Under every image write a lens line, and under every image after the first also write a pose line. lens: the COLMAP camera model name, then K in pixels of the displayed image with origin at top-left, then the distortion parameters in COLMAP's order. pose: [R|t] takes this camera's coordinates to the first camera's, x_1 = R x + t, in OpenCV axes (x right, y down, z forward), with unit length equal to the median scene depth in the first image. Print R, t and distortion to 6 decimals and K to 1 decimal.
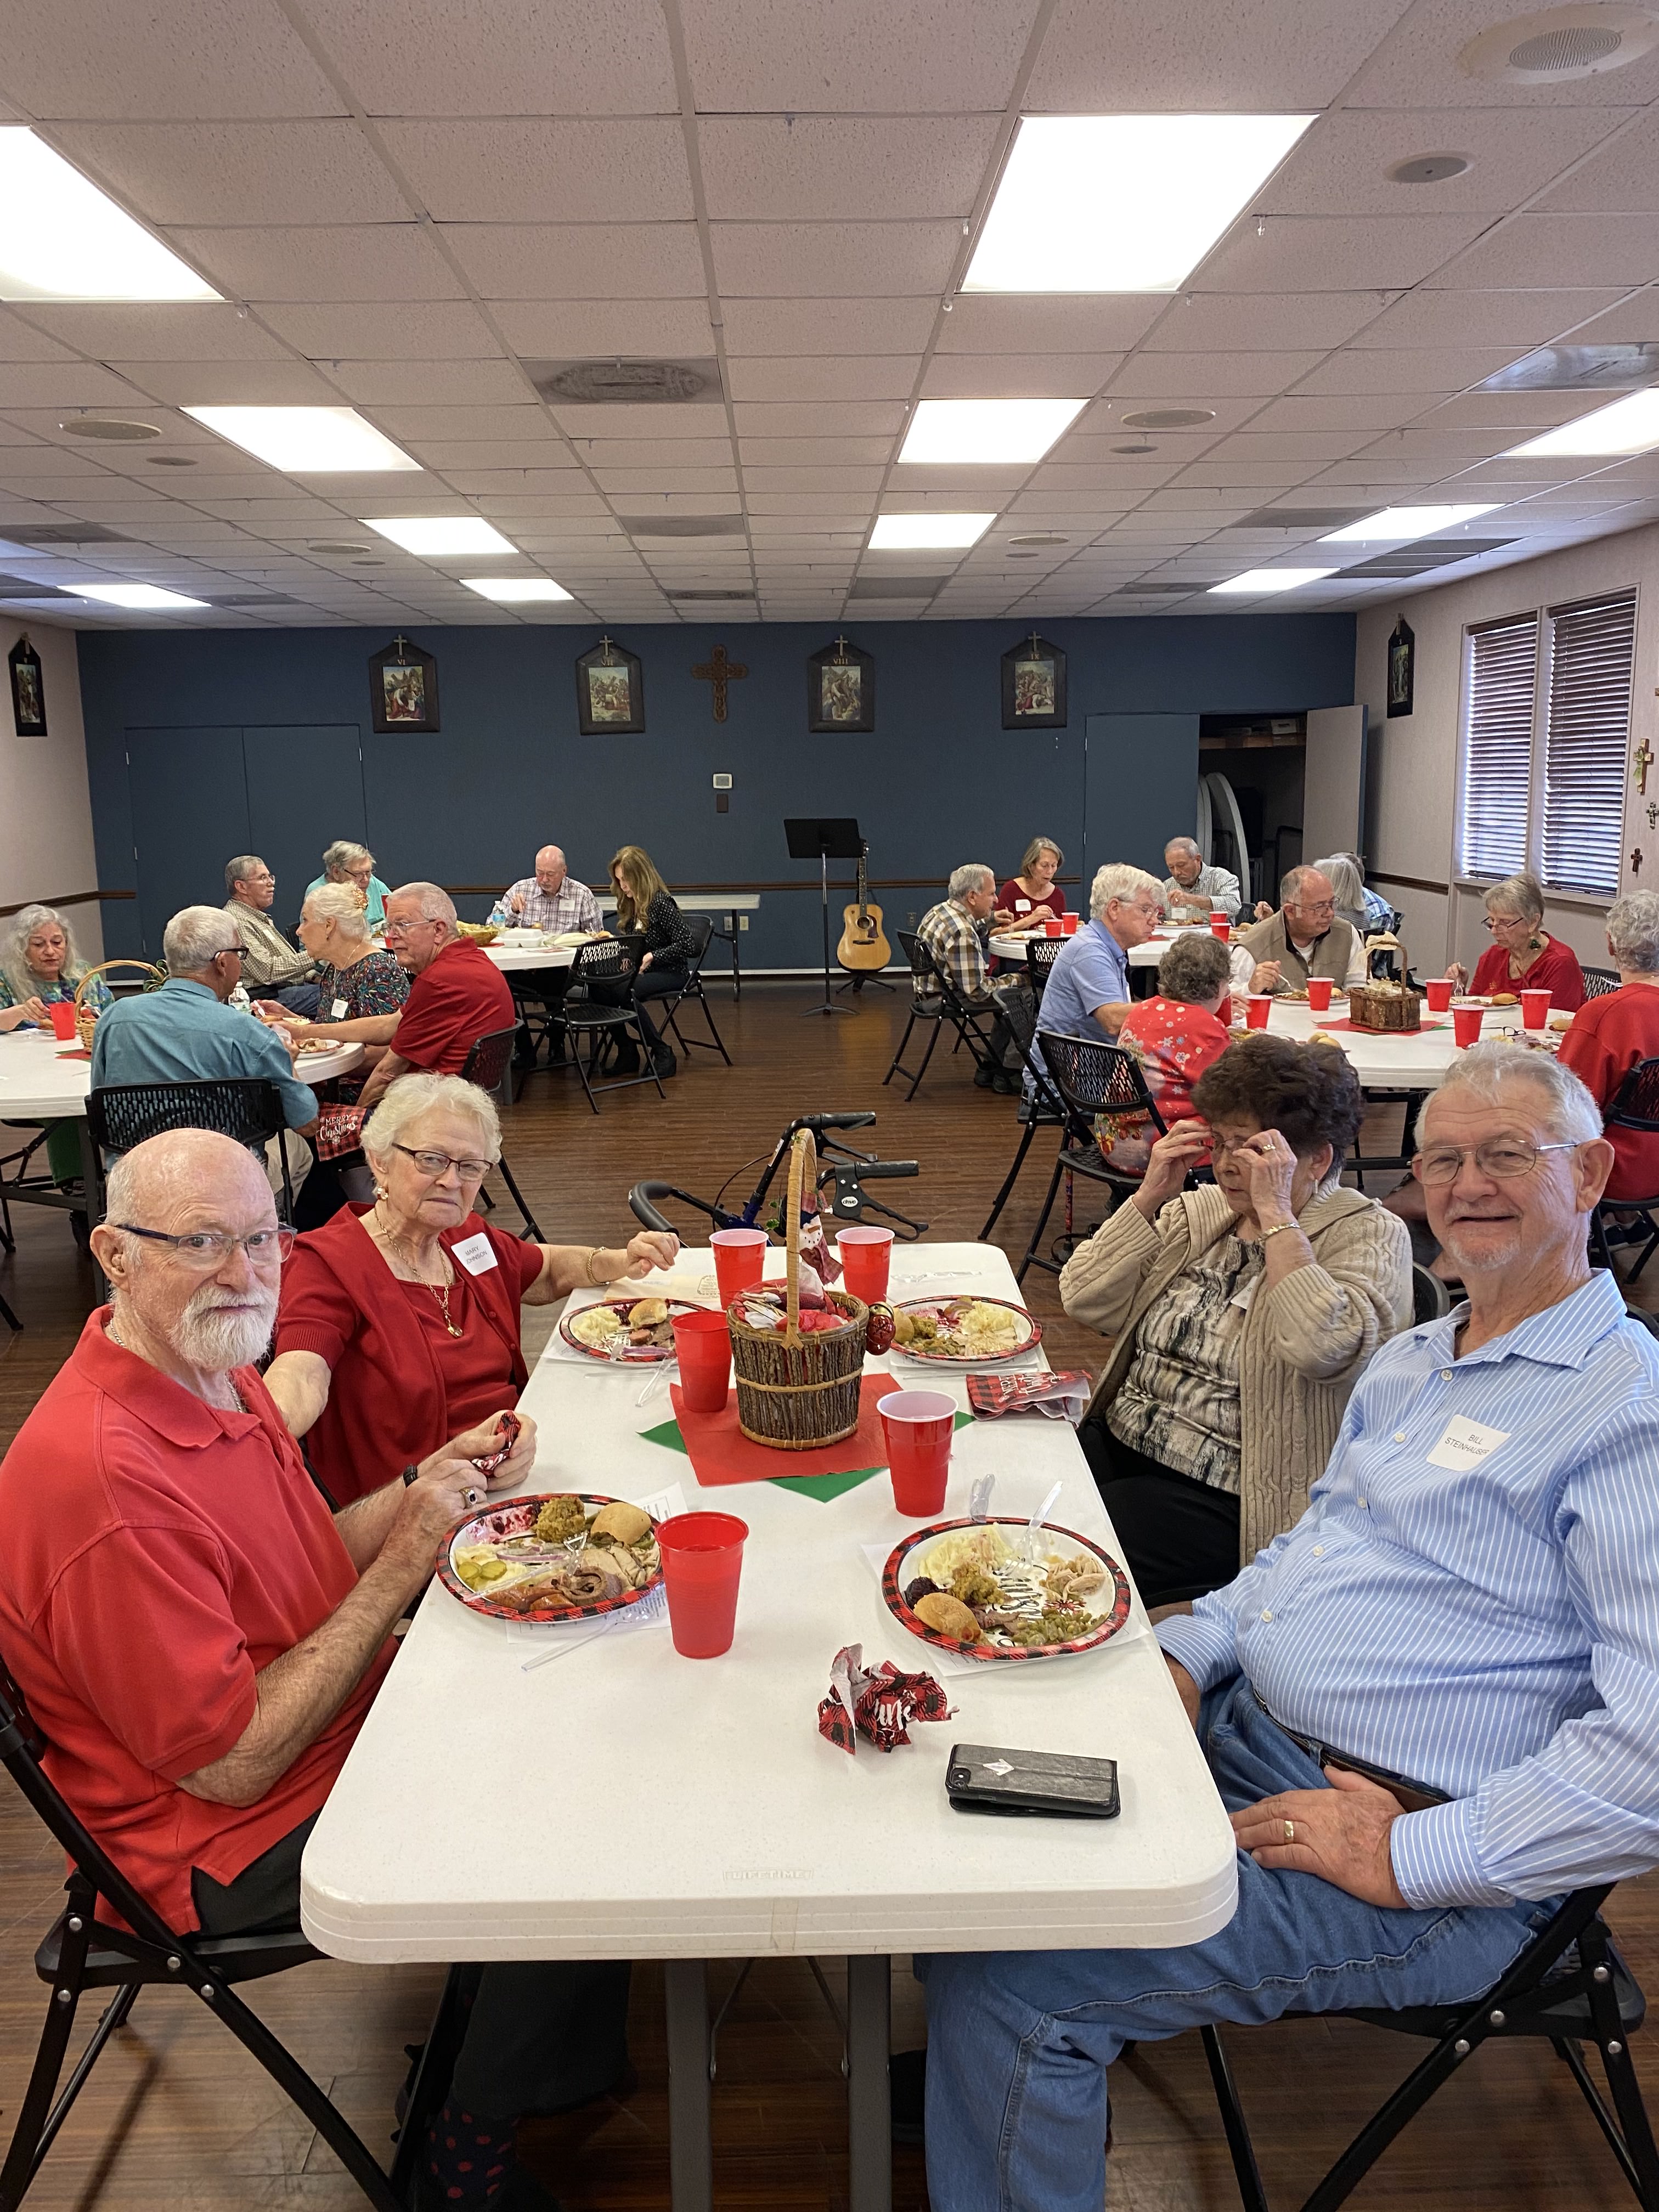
lens RADIAL K [[1674.2, 0, 827.7], [0, 1674.2, 1079.3], [0, 0, 1]] dist [0.136514, -0.340285]
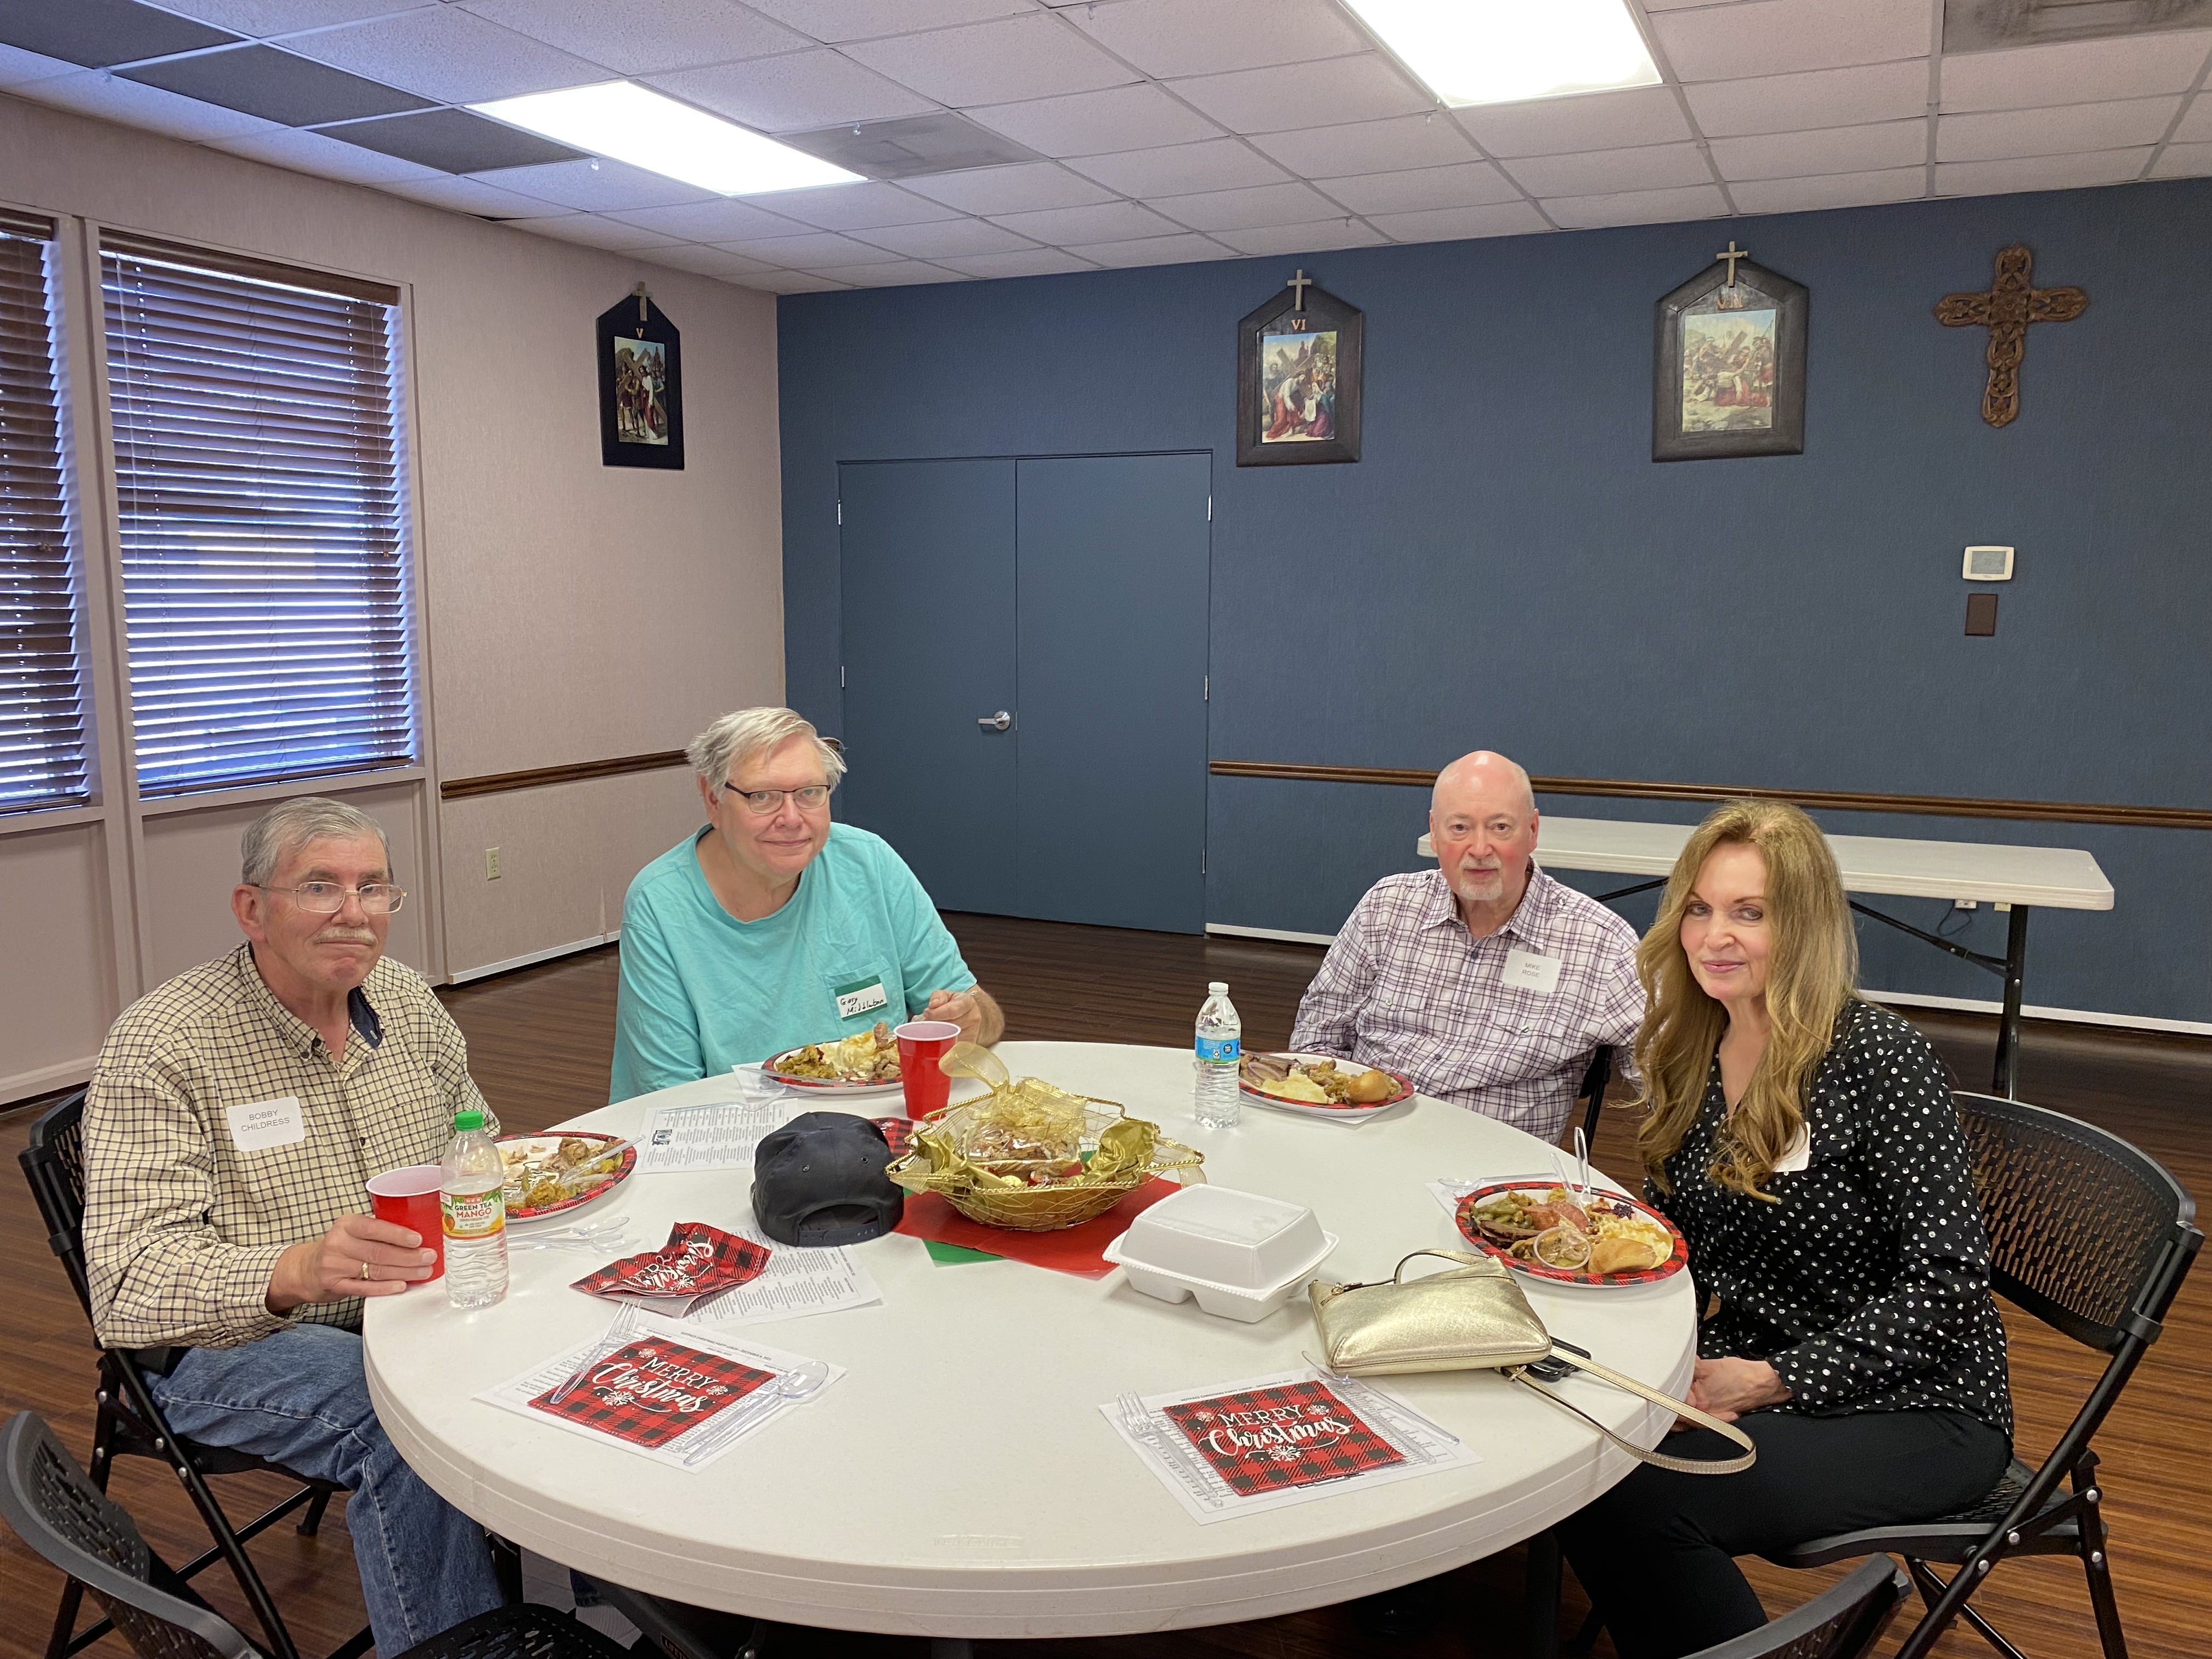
lens RADIAL K [[1700.4, 0, 1077.1], [0, 1700.4, 829.8], [0, 0, 1]] dist [0.075221, -0.153873]
pose [[0.893078, 0.086389, -0.441531, -0.072183], [-0.096786, 0.995305, -0.001028, -0.089625], [0.439369, 0.043652, 0.897245, 0.522371]]
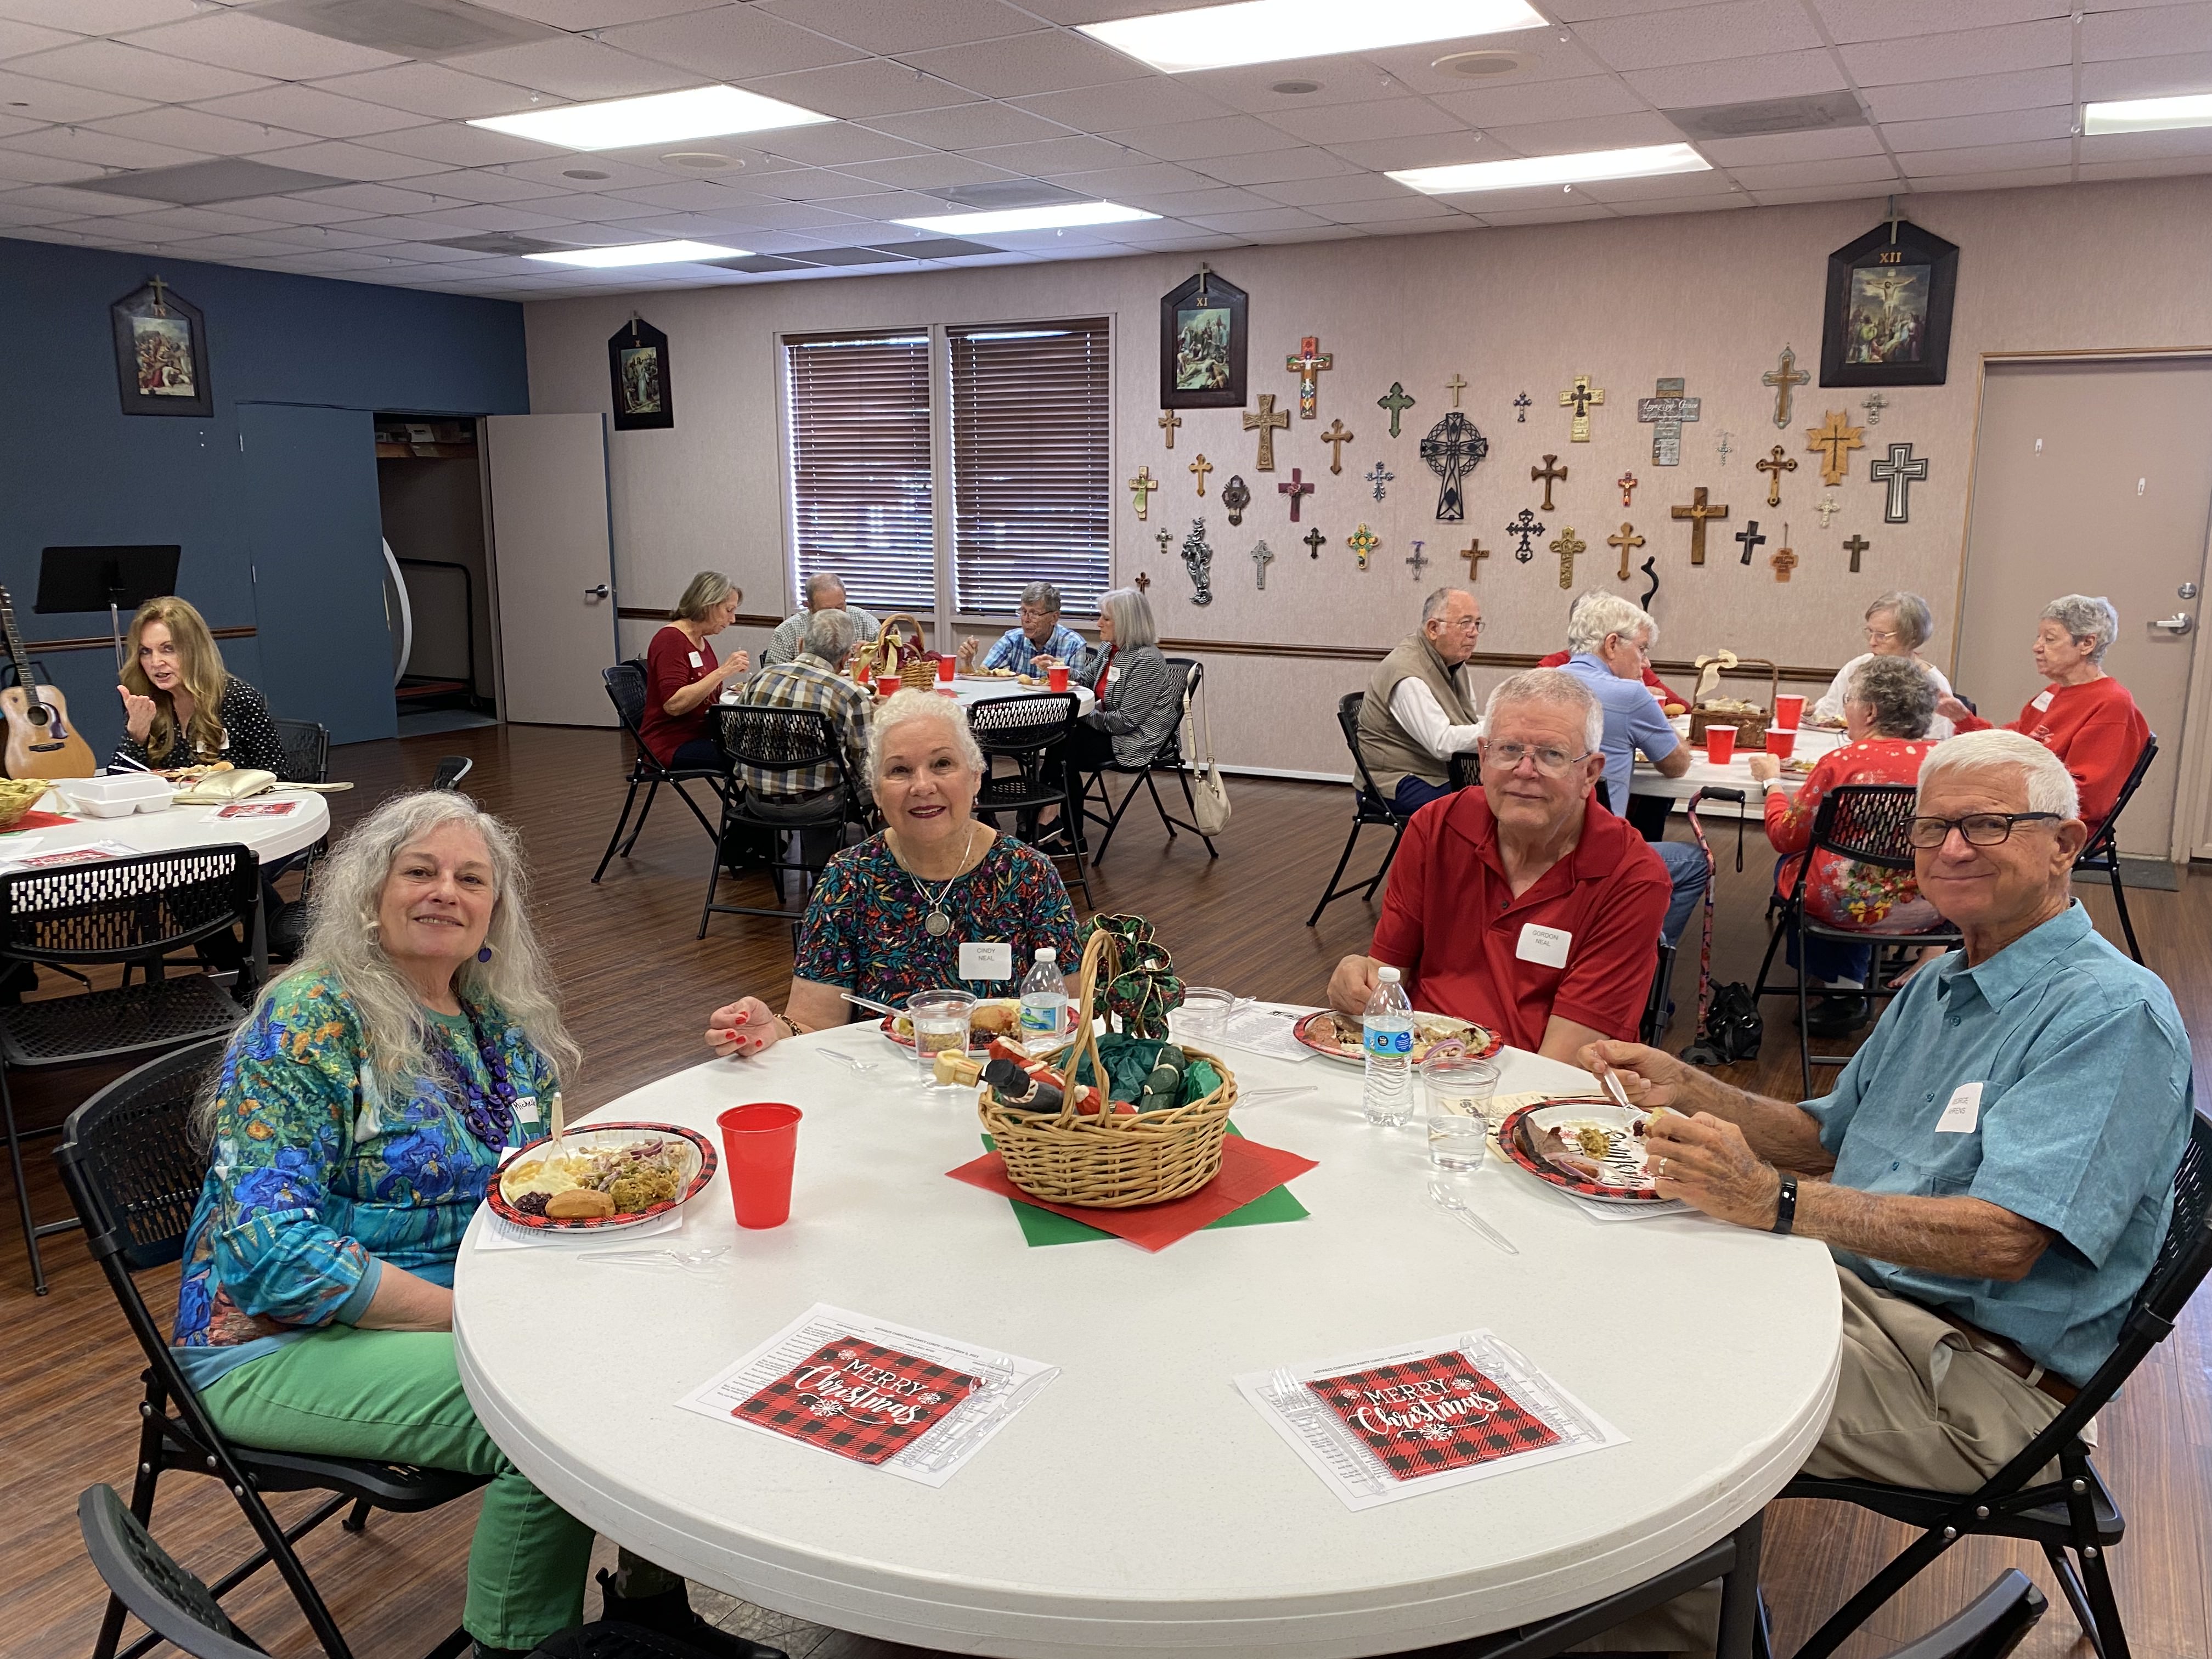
lens RADIAL K [[1700.4, 0, 1077.1], [0, 1700.4, 829.8], [0, 0, 1]] dist [0.075221, -0.153873]
pose [[0.510464, -0.144004, 0.847755, -0.306519], [0.138738, 0.986754, 0.084076, -0.049950], [-0.848633, 0.074698, 0.523682, 0.337727]]
